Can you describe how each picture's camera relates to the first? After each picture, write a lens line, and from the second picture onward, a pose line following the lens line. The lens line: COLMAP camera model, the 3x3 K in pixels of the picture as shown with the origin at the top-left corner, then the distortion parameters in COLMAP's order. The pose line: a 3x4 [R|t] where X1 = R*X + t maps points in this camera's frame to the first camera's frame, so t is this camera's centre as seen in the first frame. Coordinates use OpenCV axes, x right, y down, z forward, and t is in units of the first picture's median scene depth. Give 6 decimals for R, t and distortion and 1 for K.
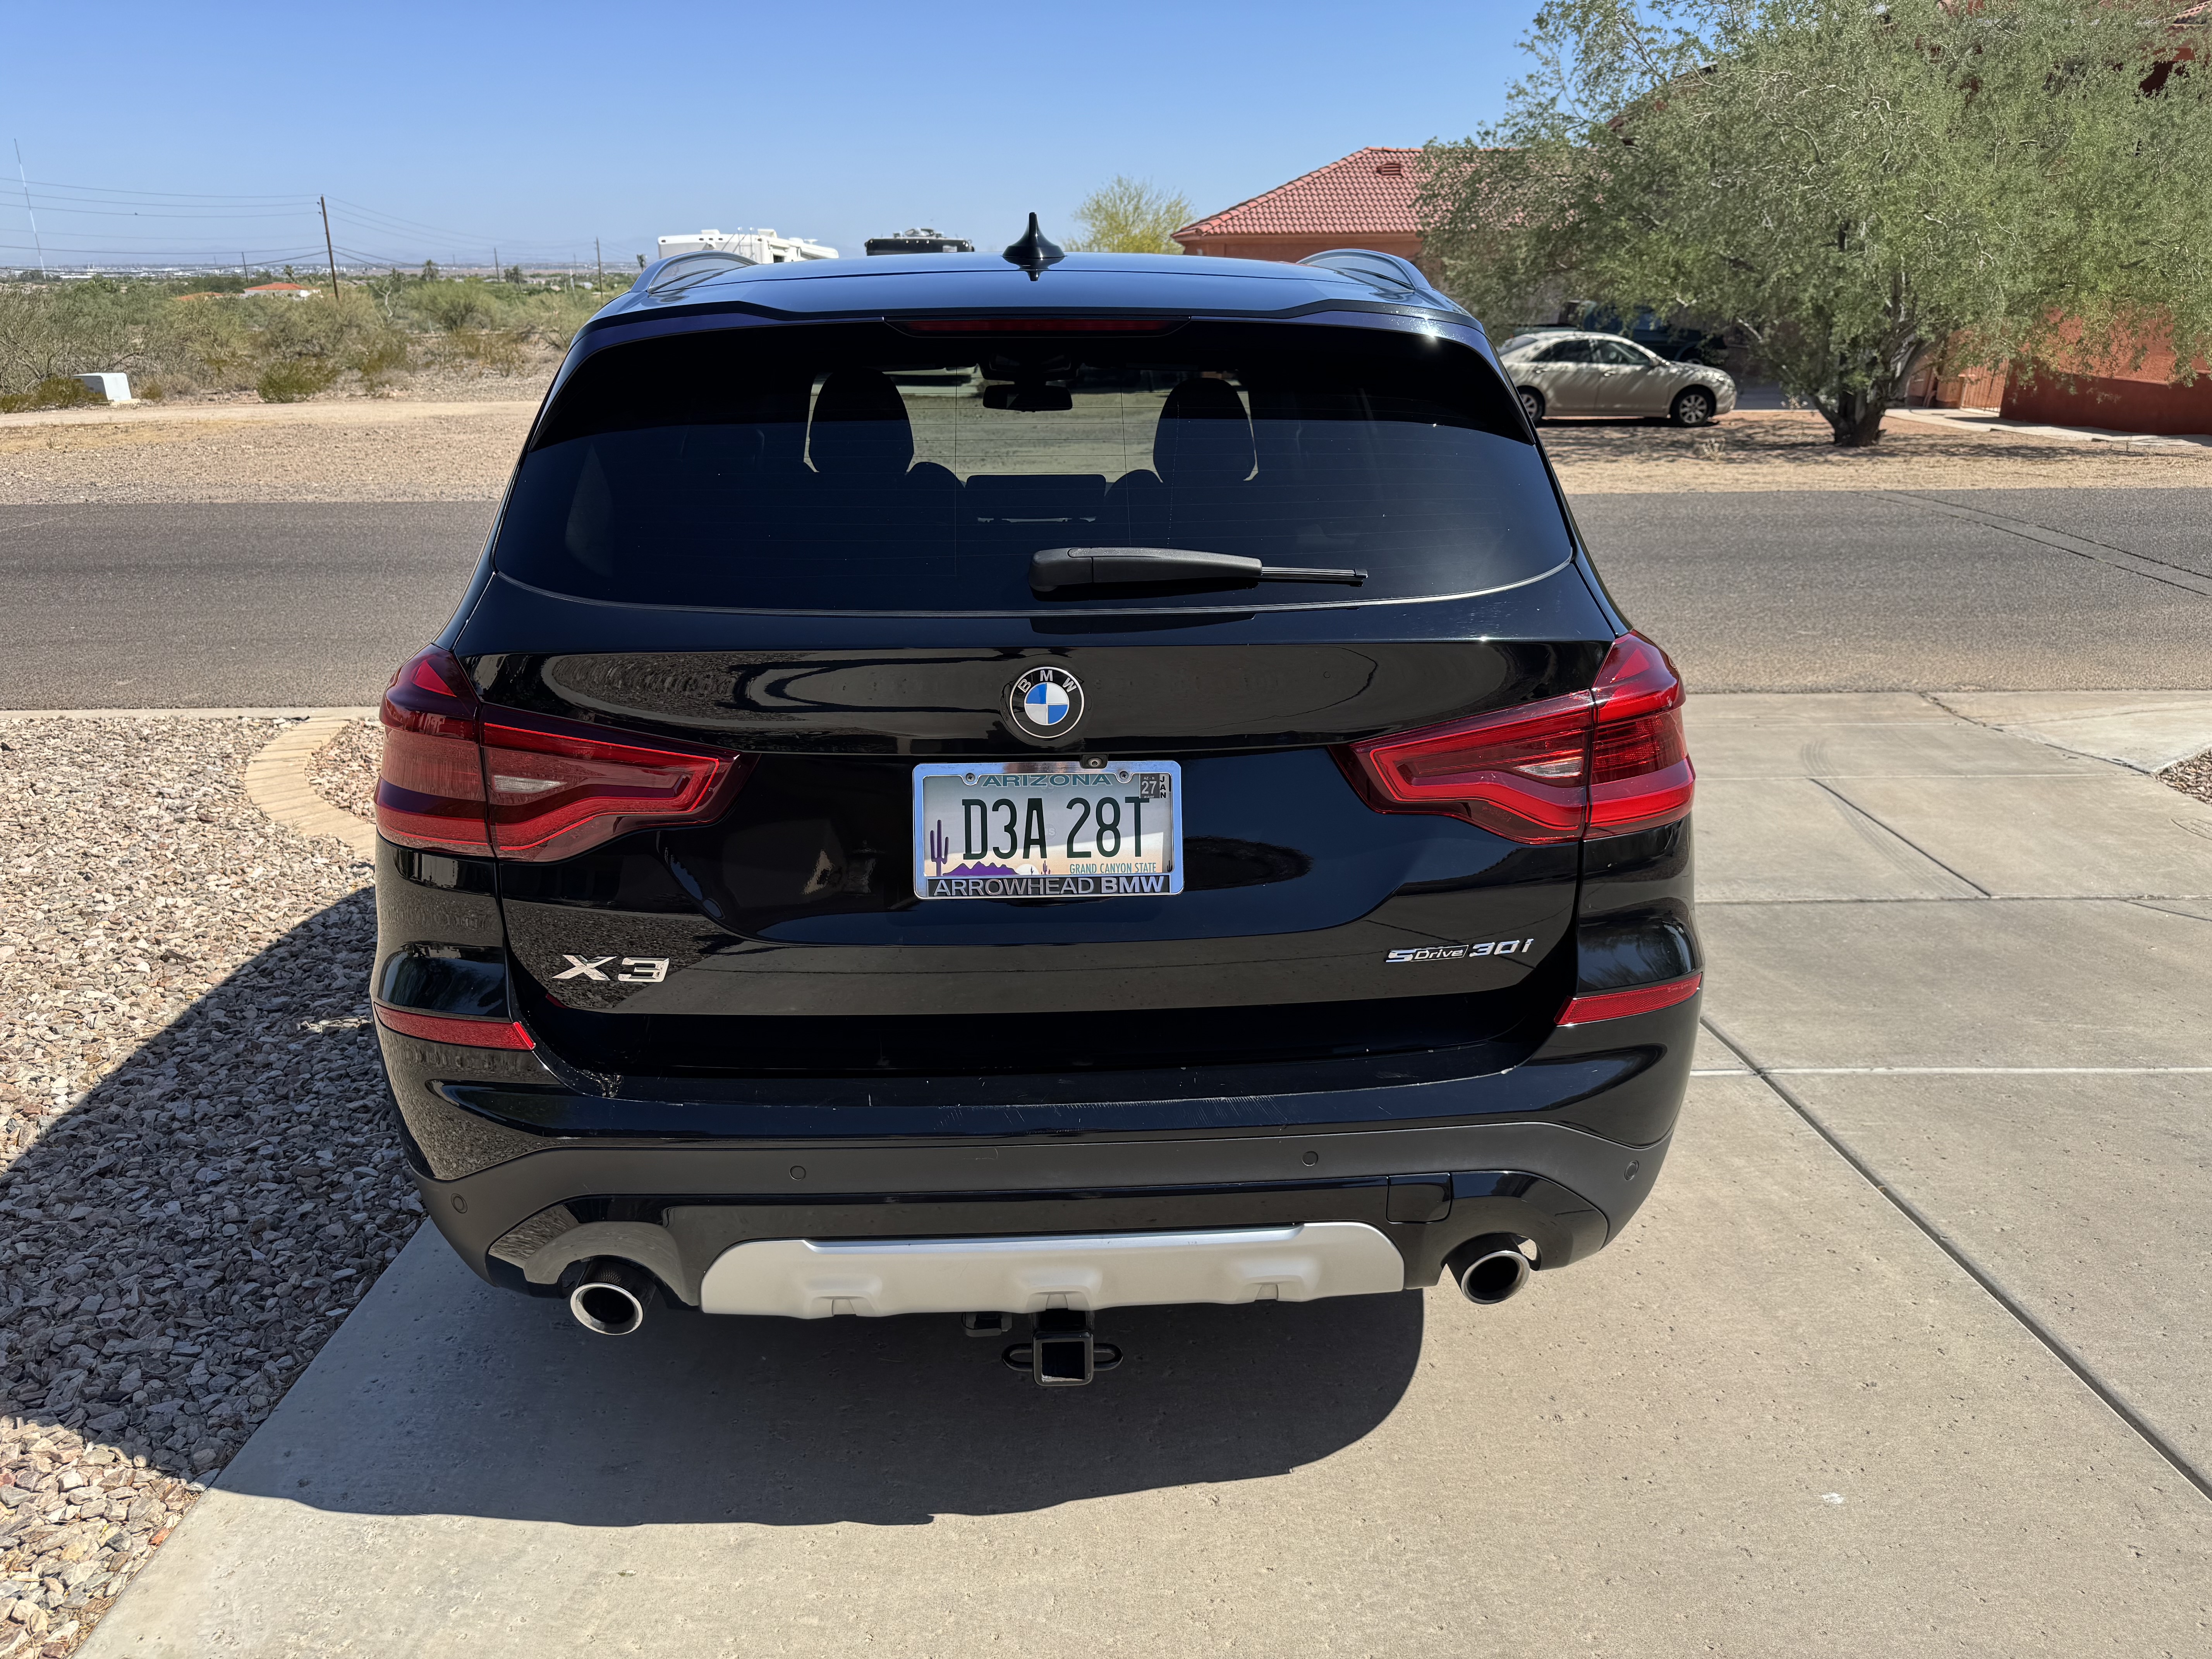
lens RADIAL K [[1561.0, 0, 1105.3], [0, 1561.0, 794.5], [0, 0, 1]] dist [0.000369, -0.000960]
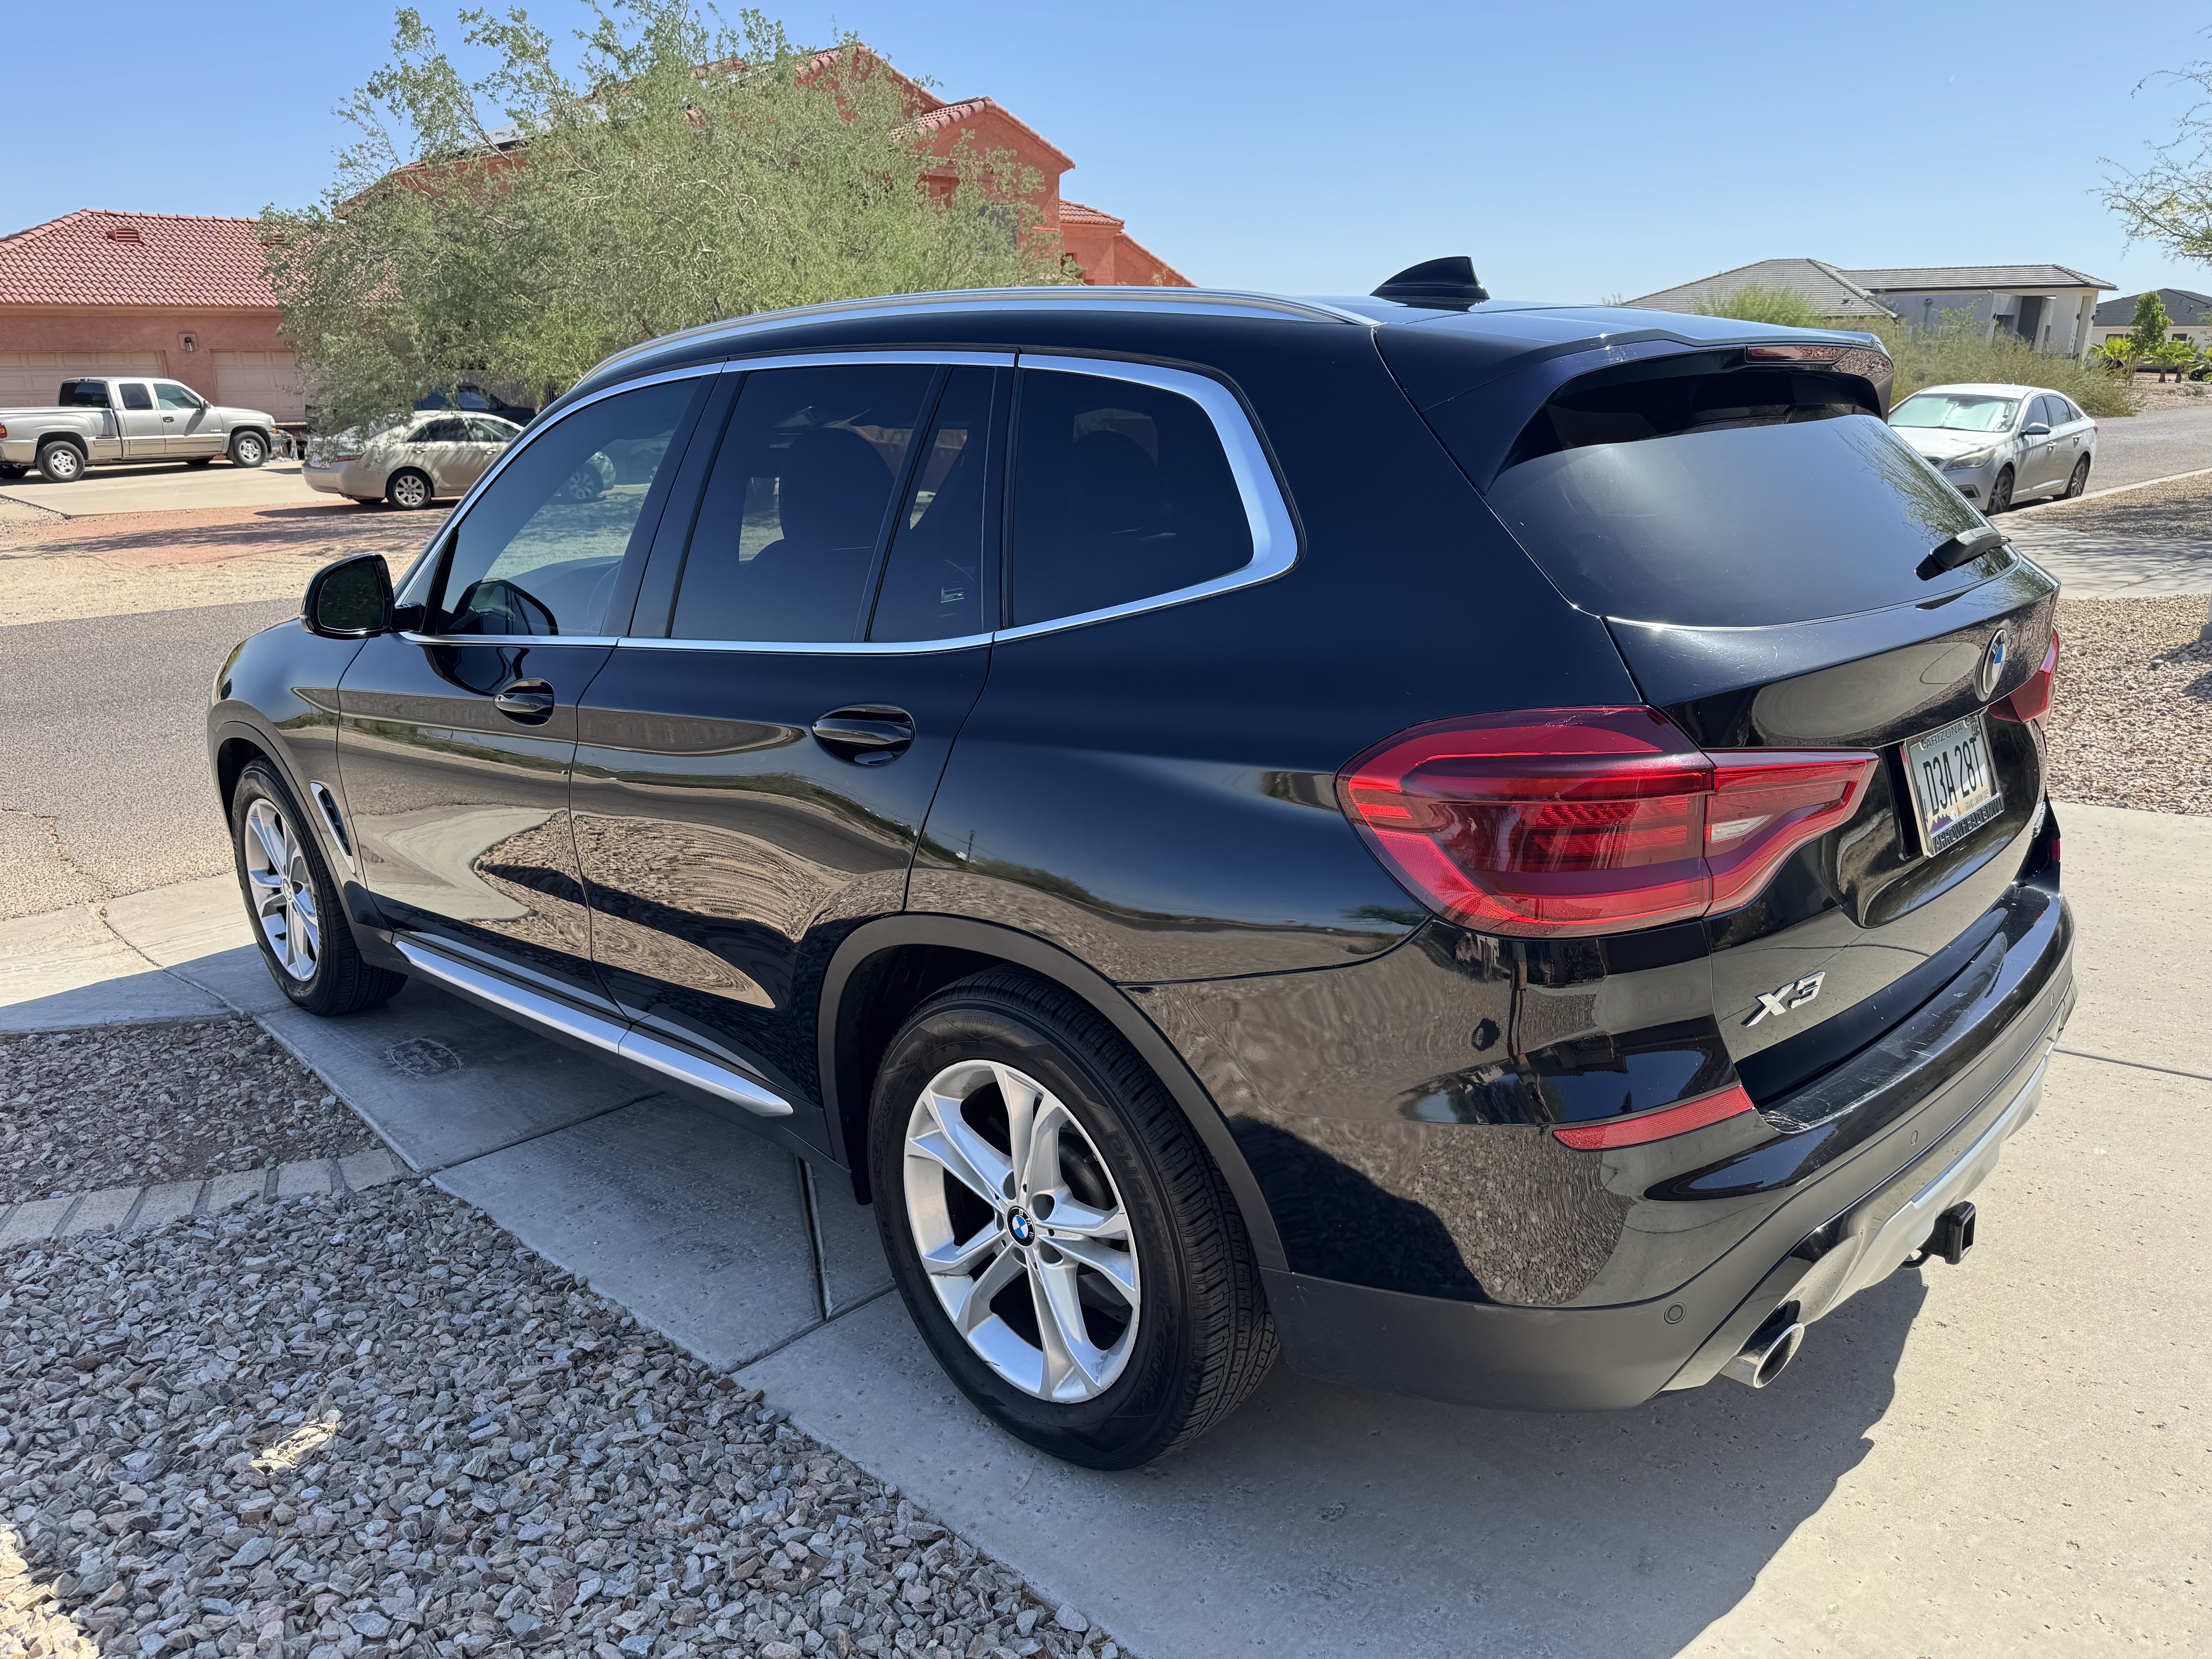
lens RADIAL K [[1523.7, 0, 1106.0], [0, 1523.7, 829.5], [0, 0, 1]] dist [-0.003258, -0.001891]
pose [[0.733505, -0.196674, 0.650608, -1.111559], [0.209851, 0.975985, 0.058444, -0.128066], [-0.646478, 0.093662, 0.757162, 0.495908]]
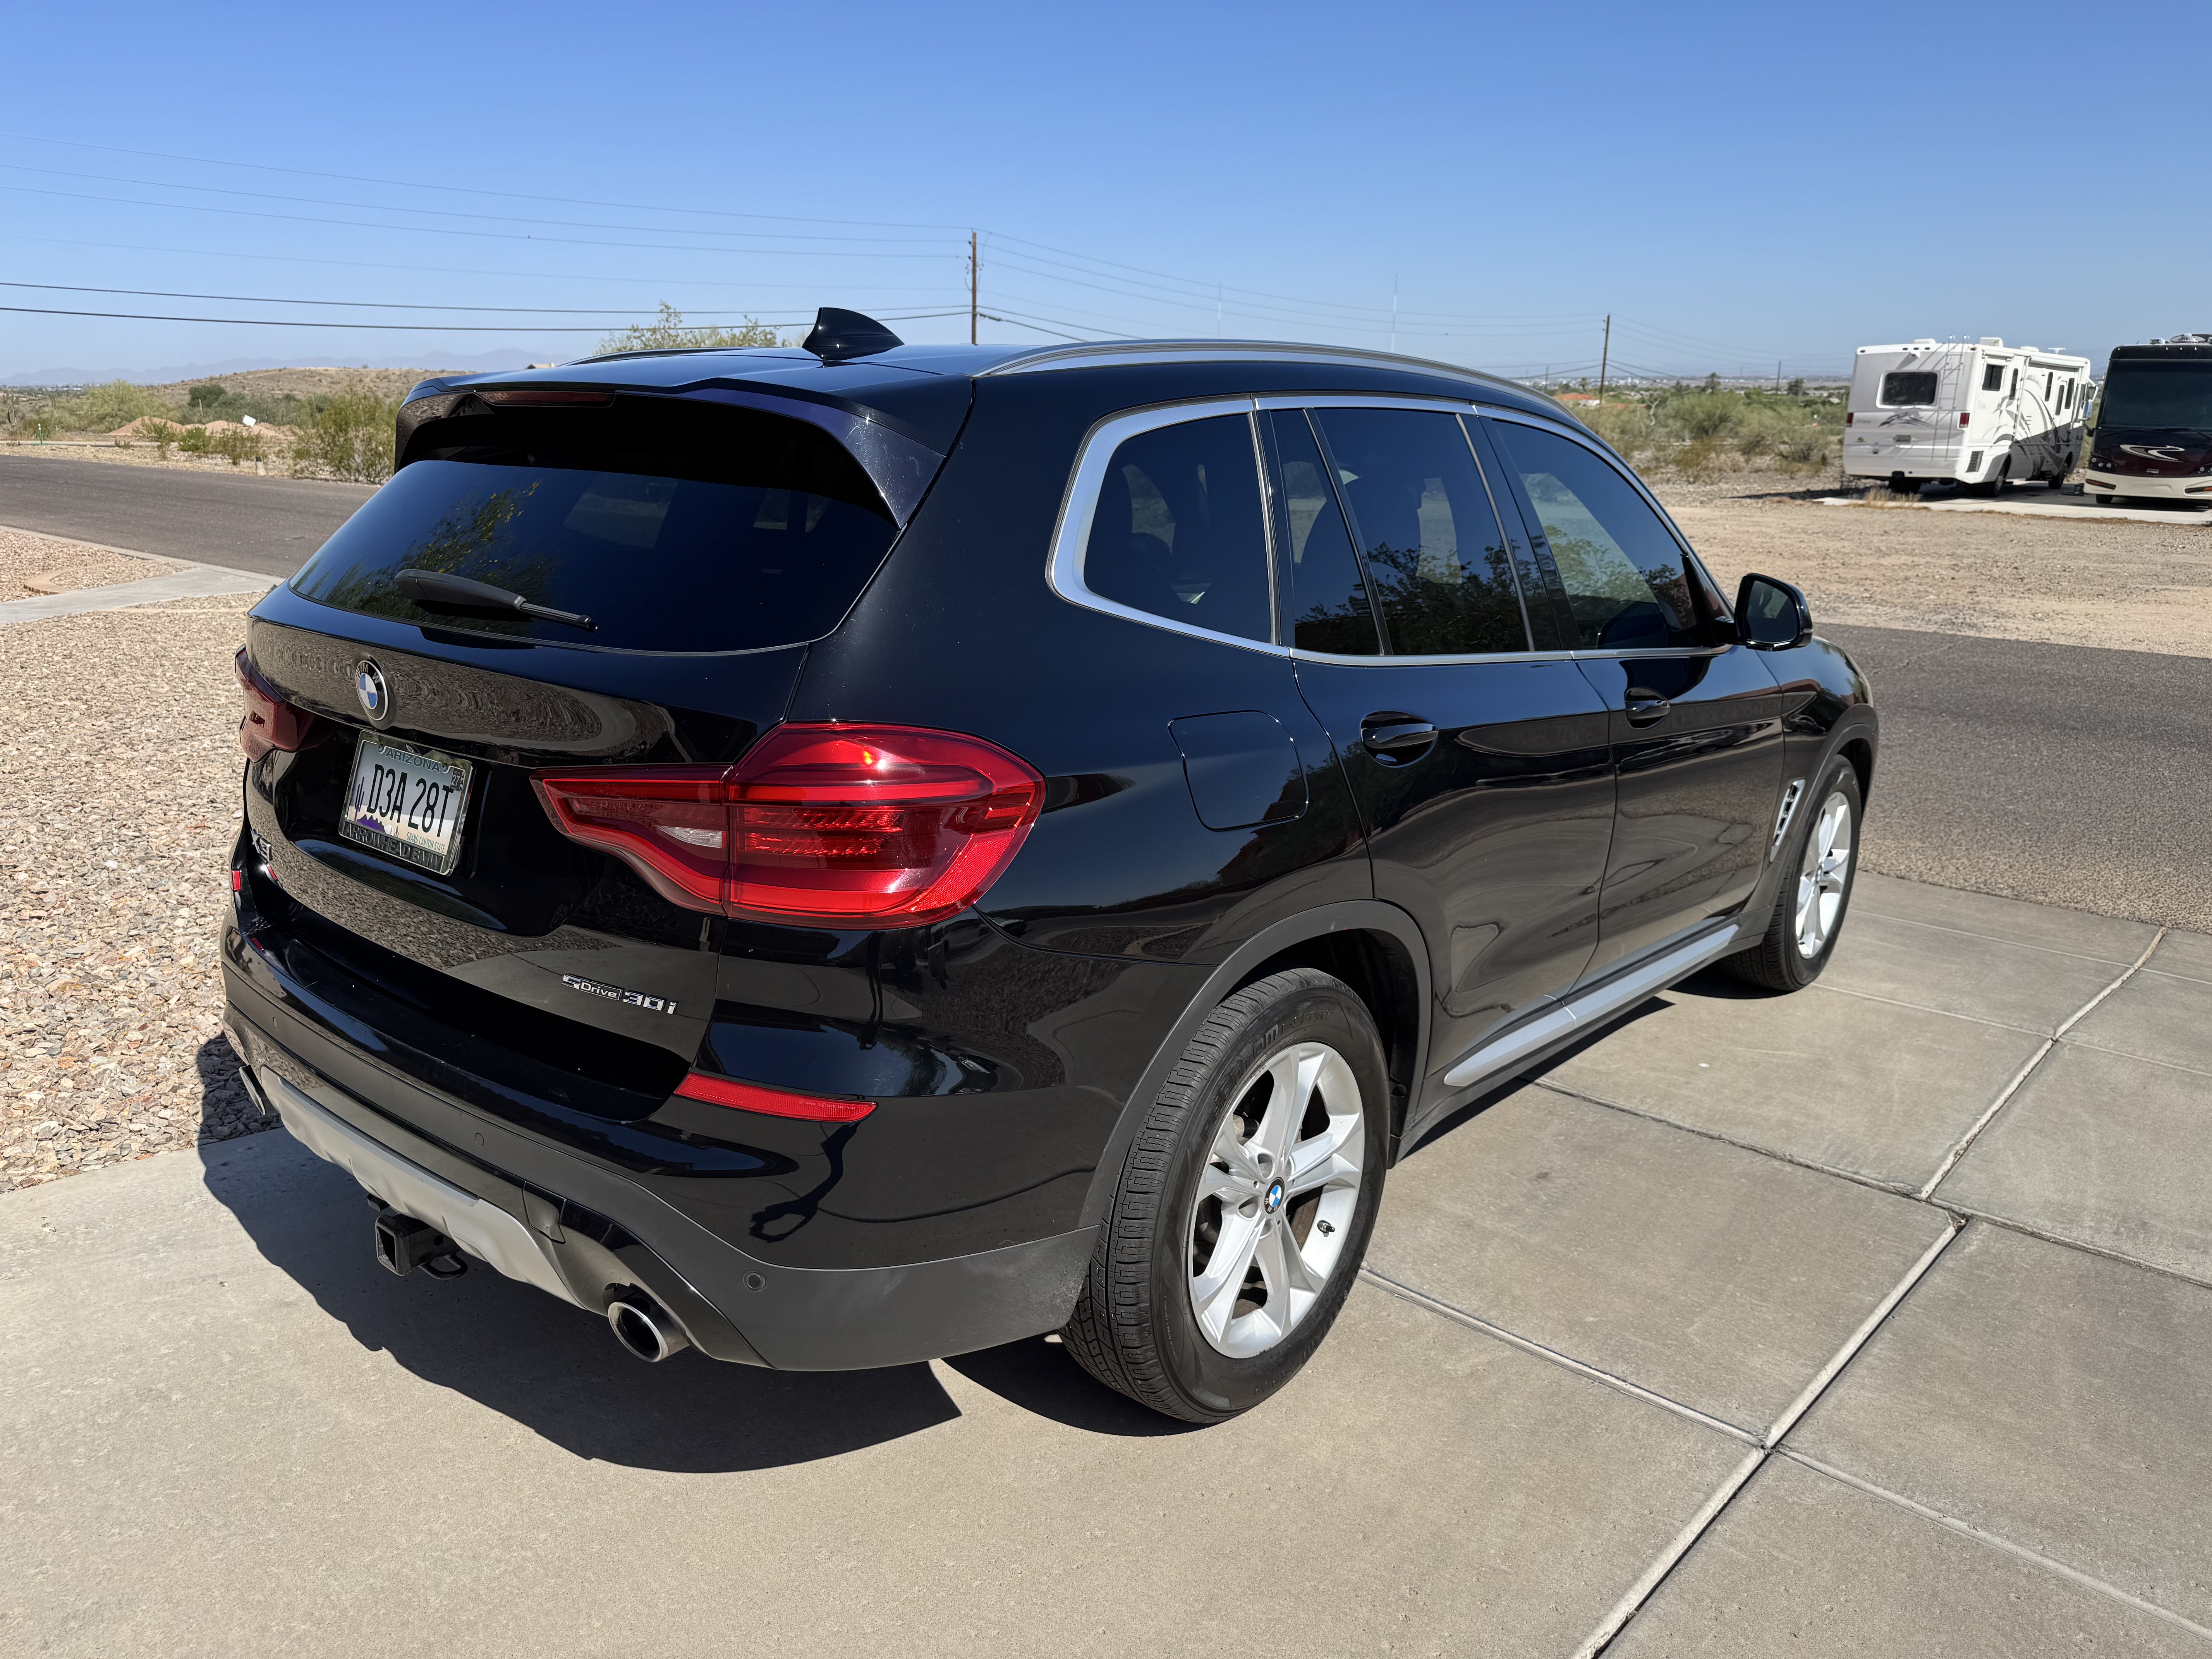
lens RADIAL K [[1523.7, 0, 1106.0], [0, 1523.7, 829.5], [0, 0, 1]] dist [-0.003258, -0.001891]
pose [[0.749105, 0.185775, -0.635869, 1.000123], [-0.209943, 0.976971, 0.038100, -0.101543], [0.628304, 0.104955, 0.770856, 0.391965]]
